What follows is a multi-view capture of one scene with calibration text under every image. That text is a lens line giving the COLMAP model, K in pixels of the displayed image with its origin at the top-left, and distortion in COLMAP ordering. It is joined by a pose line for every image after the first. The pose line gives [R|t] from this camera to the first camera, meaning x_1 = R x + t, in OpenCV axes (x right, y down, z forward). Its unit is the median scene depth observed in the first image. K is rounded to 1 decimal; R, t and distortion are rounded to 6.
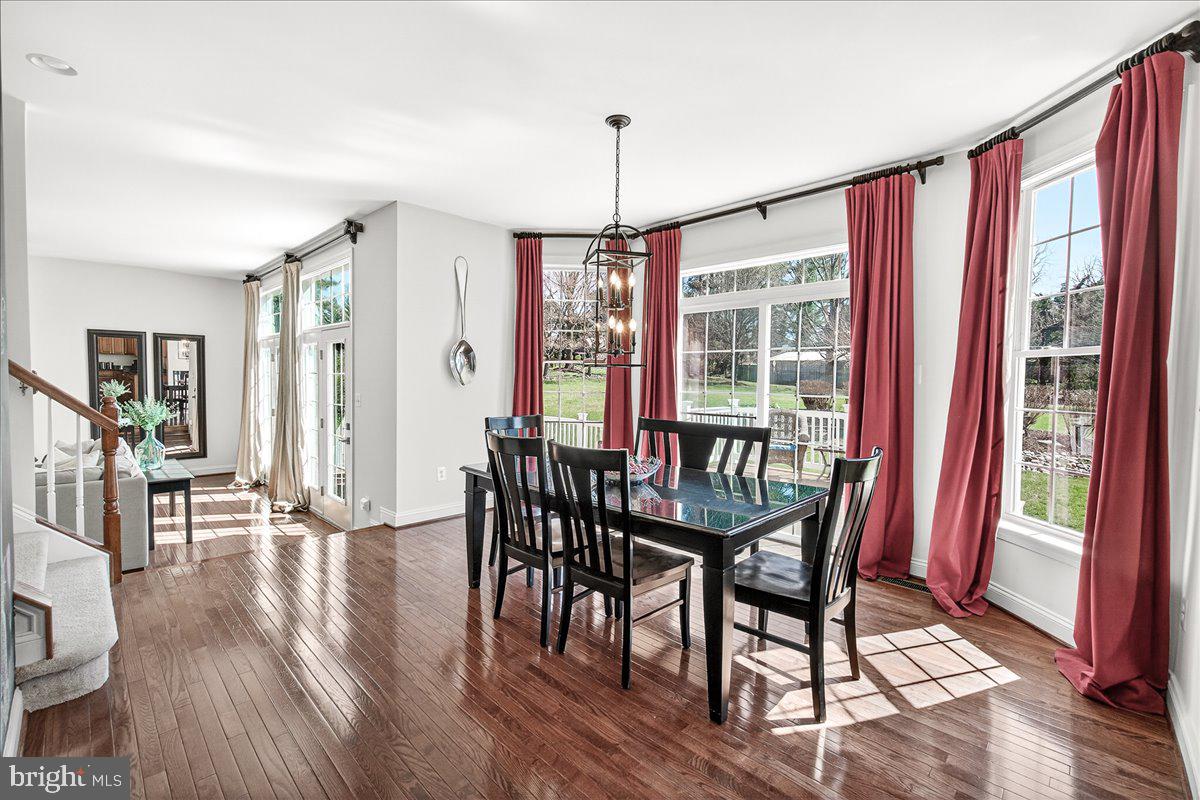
lens RADIAL K [[508.2, 0, 591.9], [0, 508.2, 393.2], [0, 0, 1]] dist [-0.001636, -0.000209]
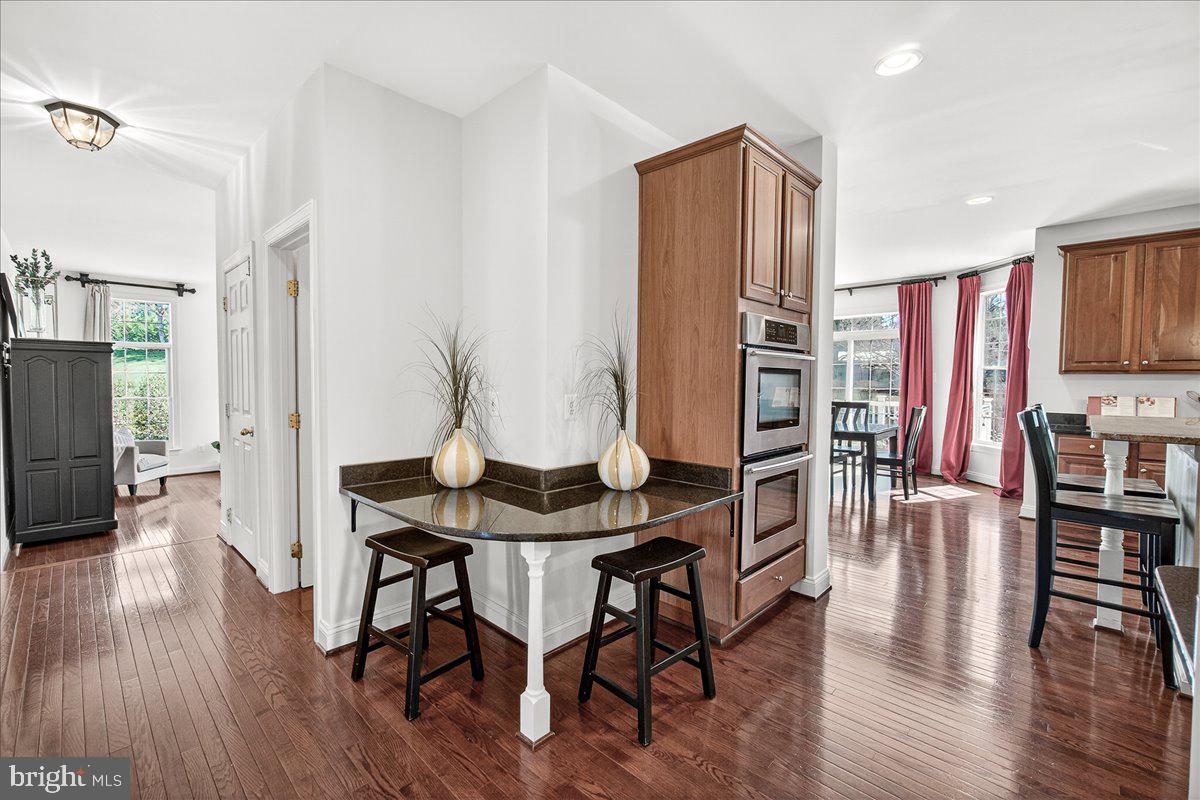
lens RADIAL K [[508.2, 0, 598.4], [0, 508.2, 401.1], [0, 0, 1]] dist [-0.001636, -0.000209]
pose [[0.999779, -0.008184, 0.019354, -0.837825], [0.008148, 0.999965, 0.001936, 0.048342], [-0.019369, -0.001778, 0.999811, -1.139188]]
